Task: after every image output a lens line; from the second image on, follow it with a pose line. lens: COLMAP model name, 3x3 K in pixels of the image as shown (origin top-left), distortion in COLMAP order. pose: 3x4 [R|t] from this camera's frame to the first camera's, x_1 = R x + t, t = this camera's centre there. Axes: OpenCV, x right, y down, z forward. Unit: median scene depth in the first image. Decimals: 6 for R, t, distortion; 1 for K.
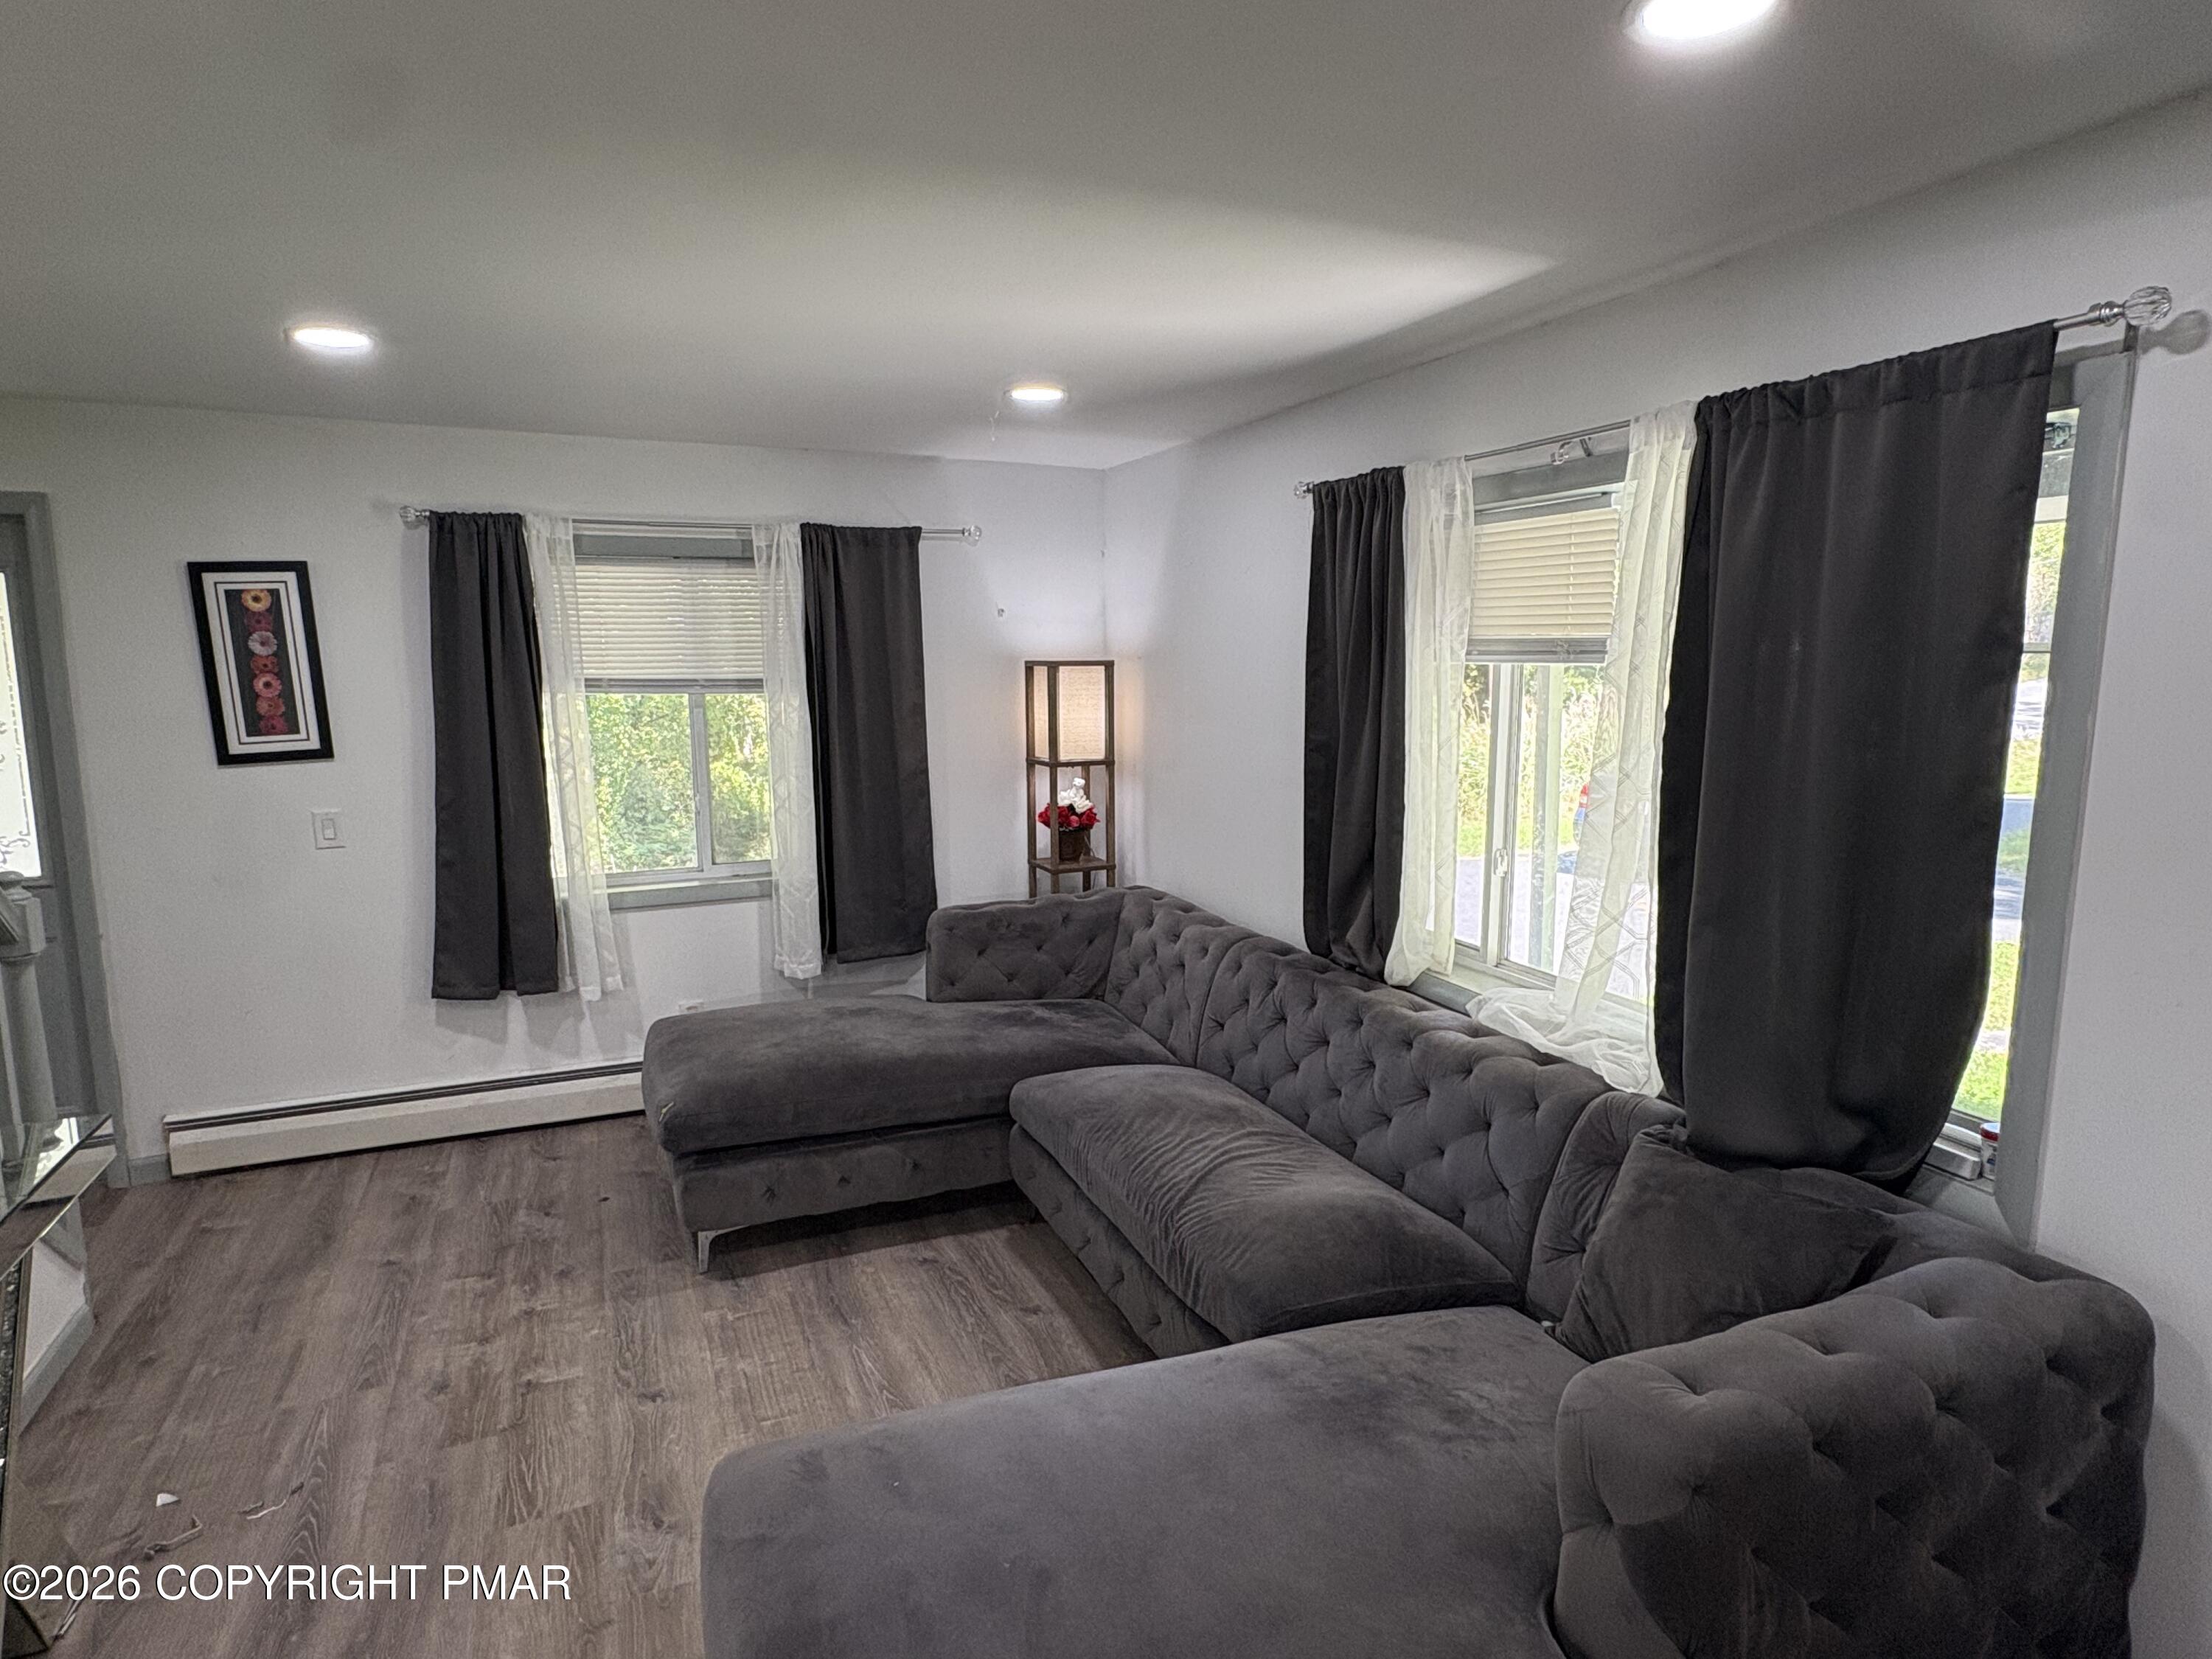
lens RADIAL K [[1217.4, 0, 1099.0], [0, 1217.4, 829.1], [0, 0, 1]] dist [-0.000476, -0.002286]
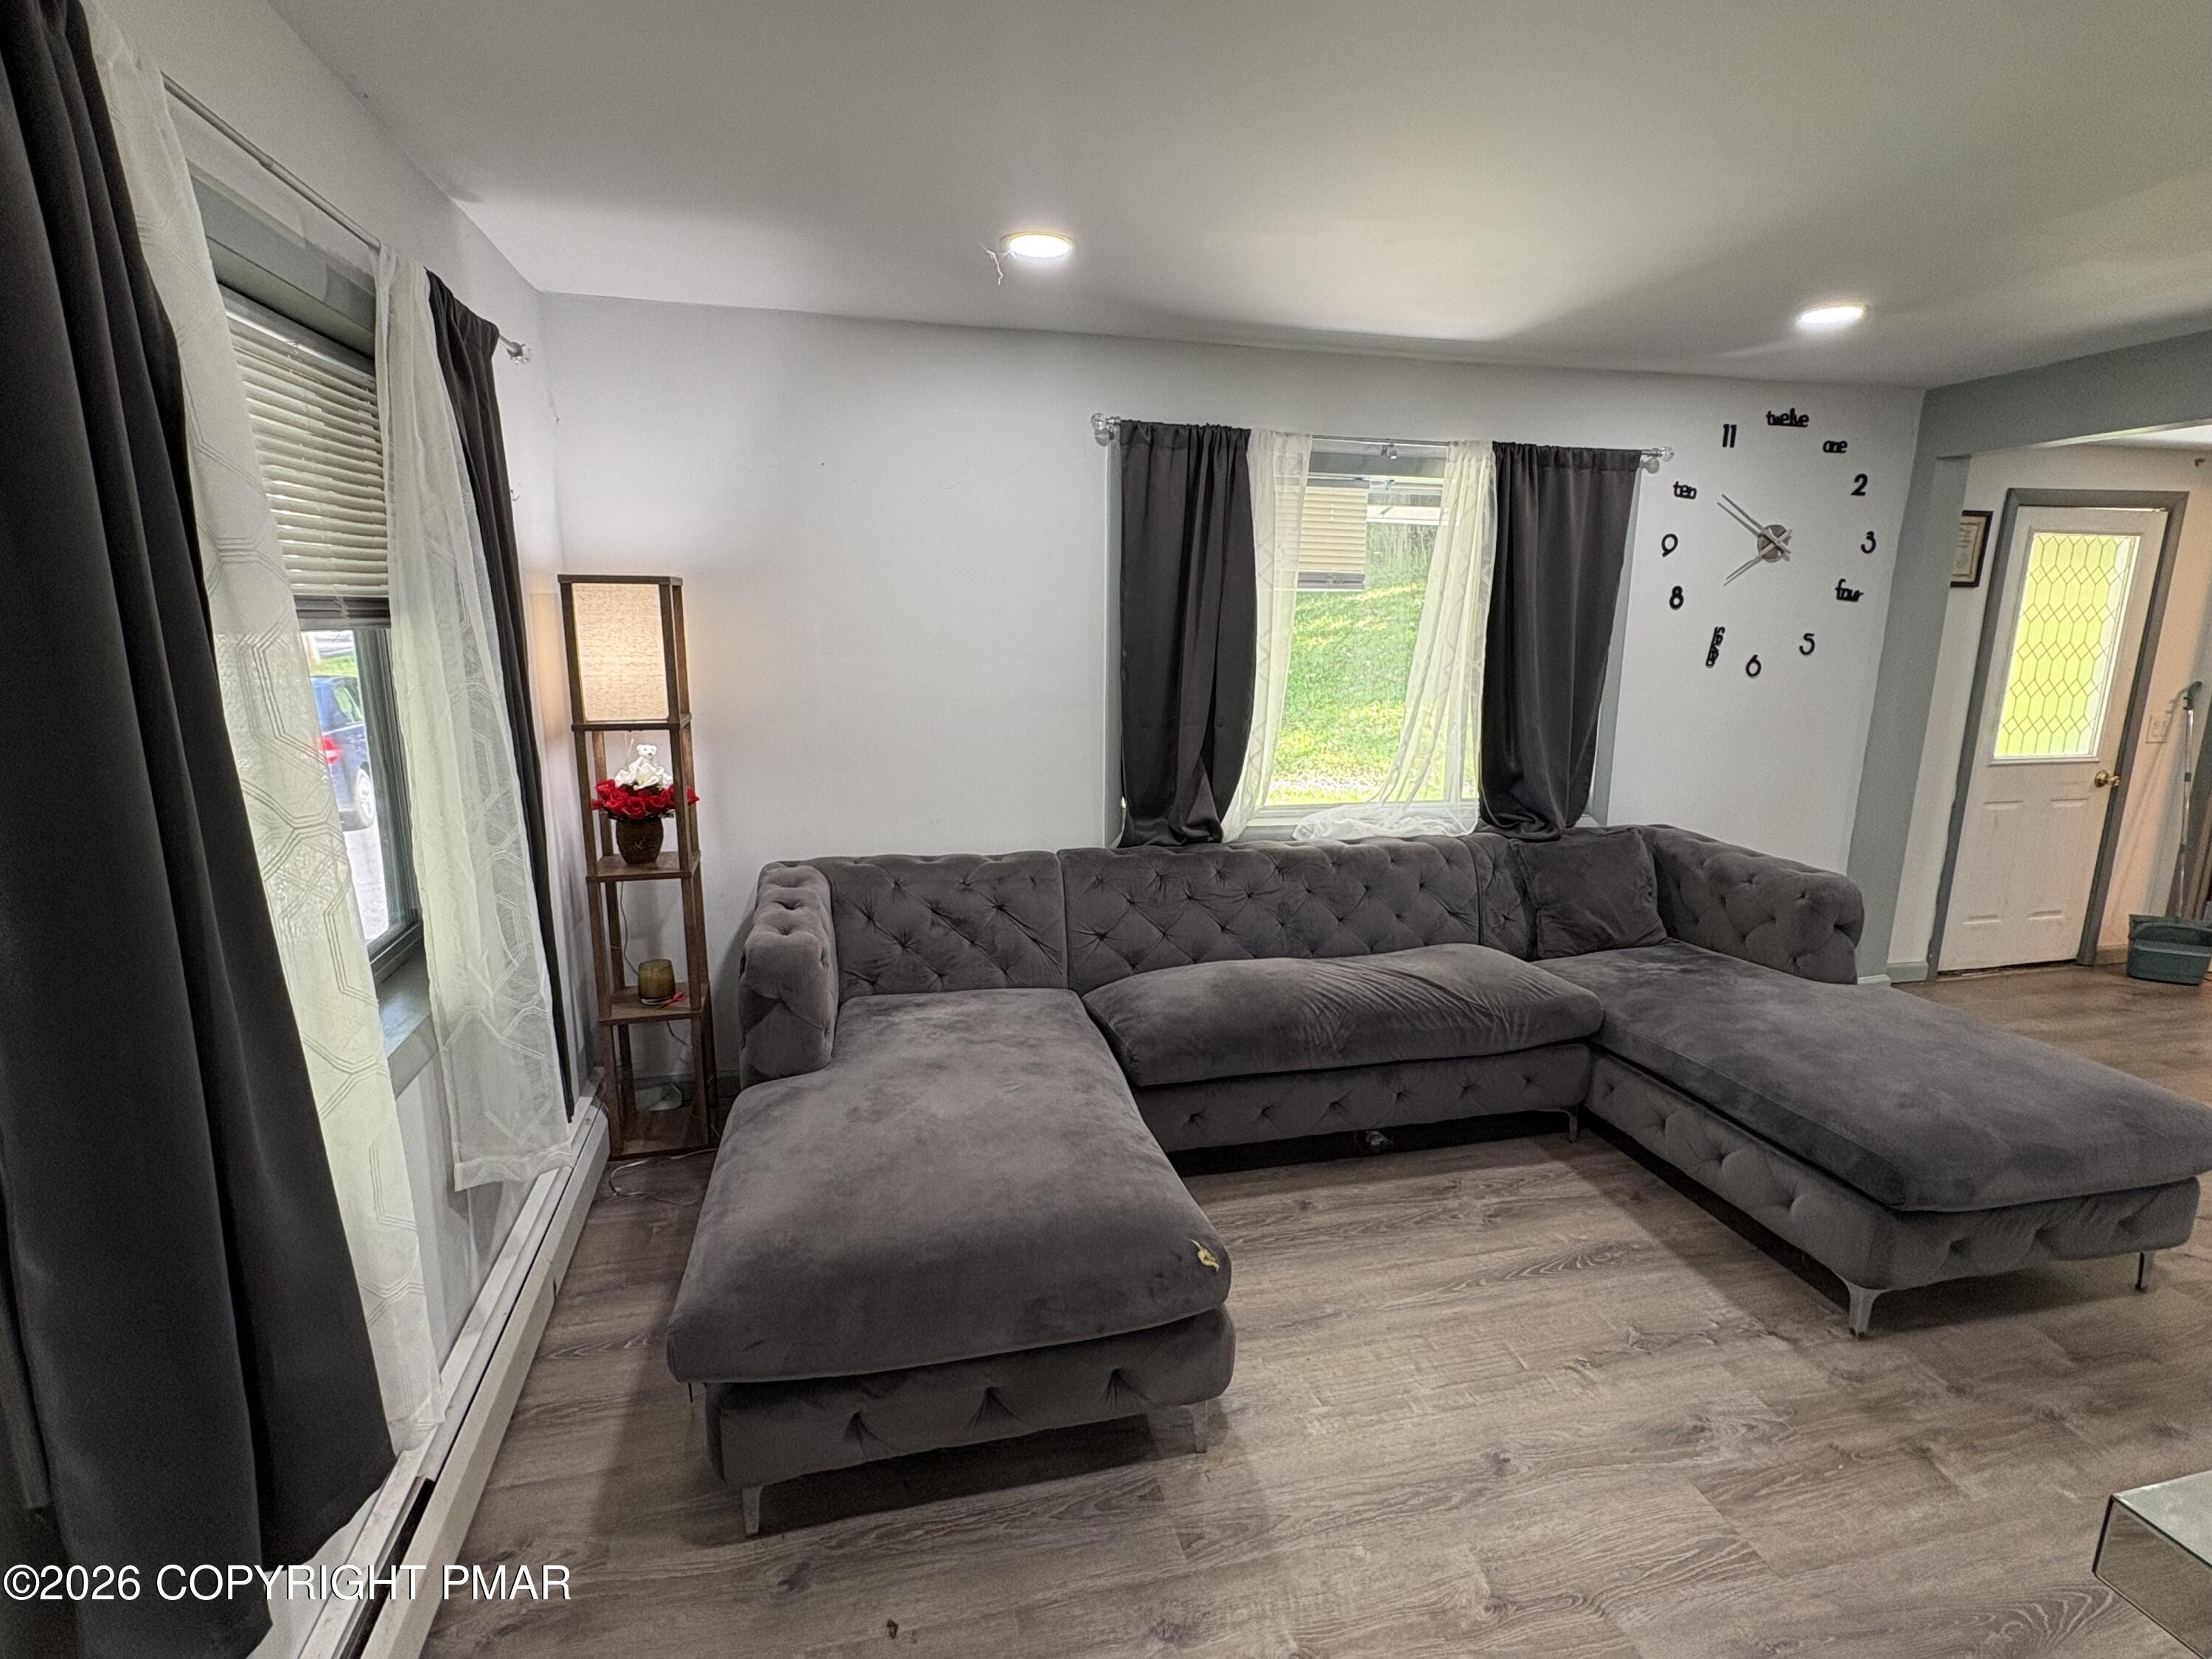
lens RADIAL K [[1093.4, 0, 1106.0], [0, 1093.4, 829.5], [0, 0, 1]] dist [0.003812, 0.000947]
pose [[0.158086, -0.197358, 0.967501, -1.084392], [0.128724, 0.975580, 0.177973, -0.130723], [-0.978999, 0.096405, 0.179630, 1.120799]]
